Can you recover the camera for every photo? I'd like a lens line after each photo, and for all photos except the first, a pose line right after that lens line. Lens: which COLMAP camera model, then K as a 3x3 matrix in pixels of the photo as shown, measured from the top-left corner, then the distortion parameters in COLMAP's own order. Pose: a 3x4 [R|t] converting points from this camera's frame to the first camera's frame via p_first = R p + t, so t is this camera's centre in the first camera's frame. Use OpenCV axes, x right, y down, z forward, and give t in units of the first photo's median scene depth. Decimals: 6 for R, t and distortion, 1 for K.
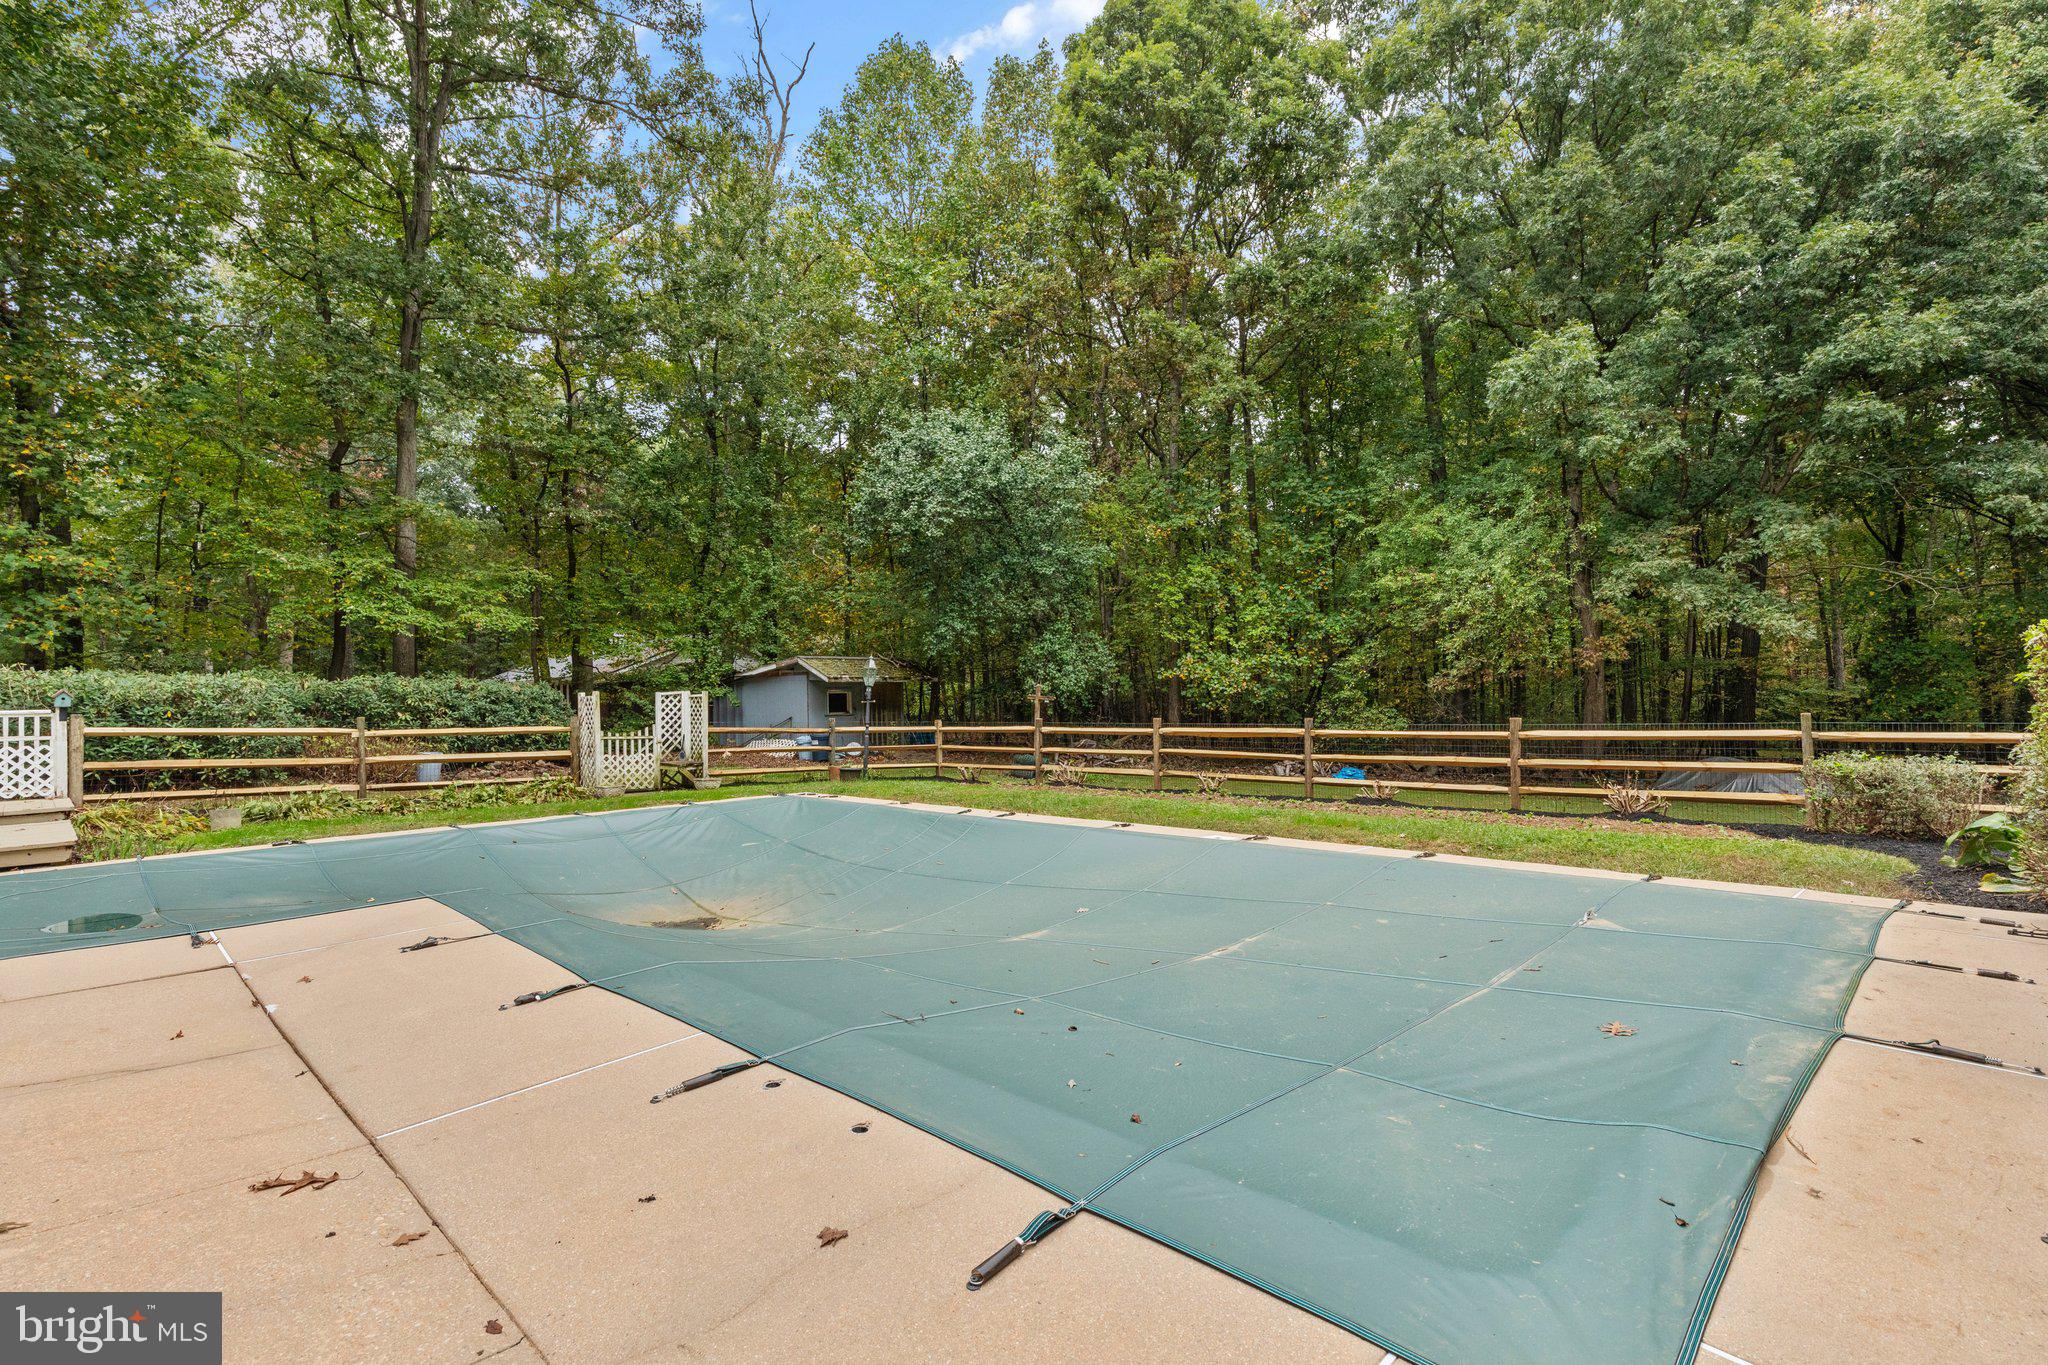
lens RADIAL K [[942.3, 0, 1024.8], [0, 942.3, 678.3], [0, 0, 1]] dist [0.004273, 0.000522]
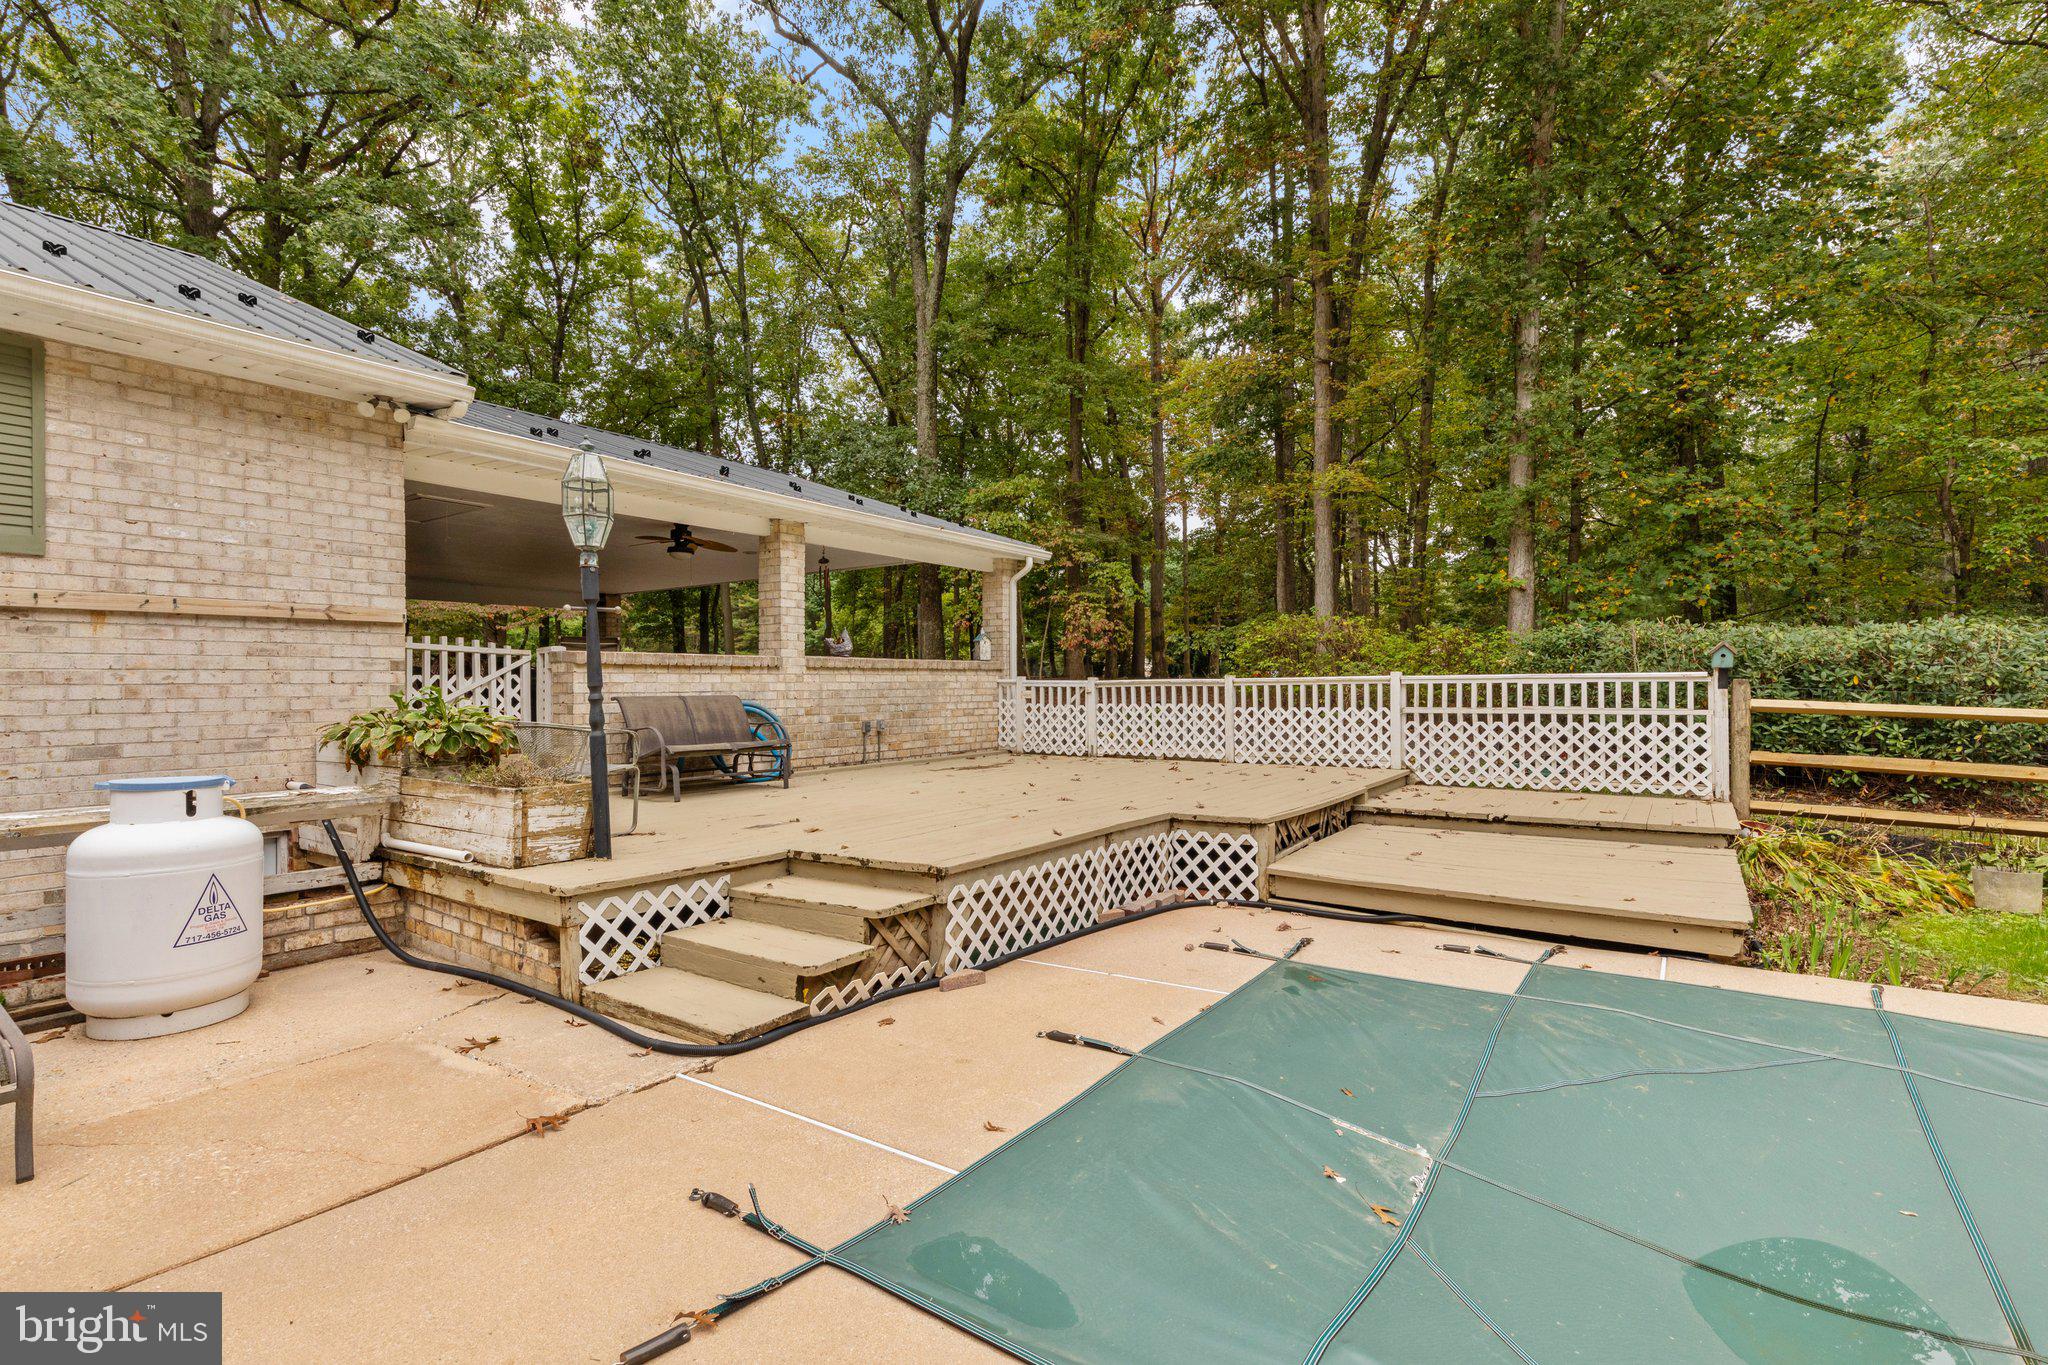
lens RADIAL K [[942.3, 0, 1020.9], [0, 942.3, 677.2], [0, 0, 1]] dist [0.004273, 0.000522]
pose [[0.142381, 0.015078, -0.989697, -0.338487], [0.018038, 0.999678, 0.017826, 0.012936], [0.989648, -0.020391, 0.142063, 0.329351]]
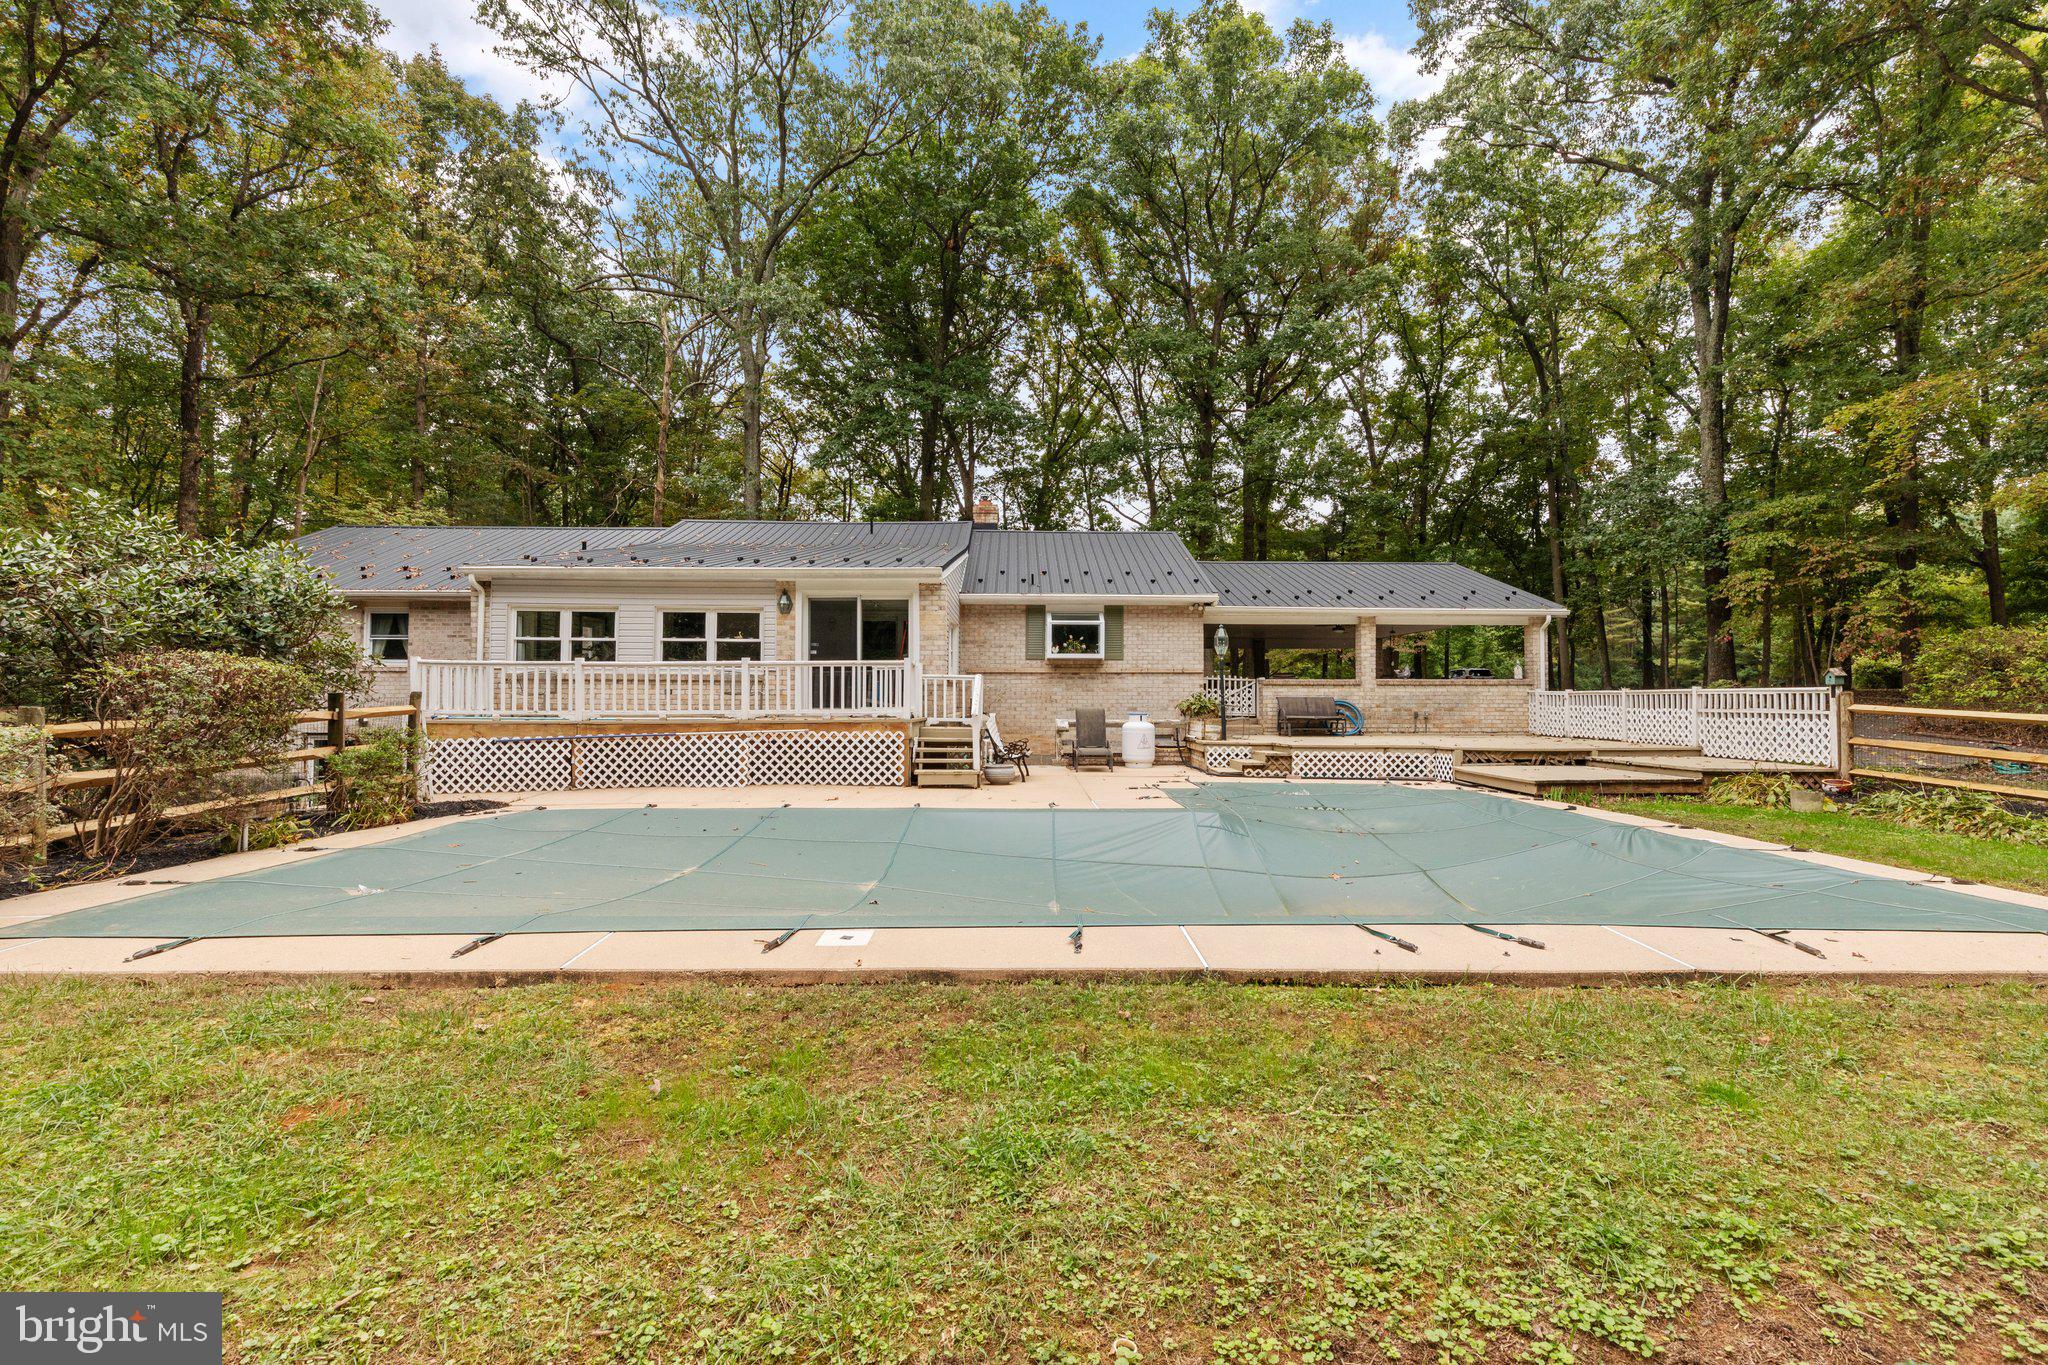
lens RADIAL K [[942.3, 0, 1022.7], [0, 942.3, 680.1], [0, 0, 1]] dist [0.004273, 0.000522]
pose [[-0.730270, 0.011846, -0.683056, 0.320000], [0.026229, 0.999599, -0.010706, 0.010267], [0.682655, -0.025734, -0.730288, 0.935672]]
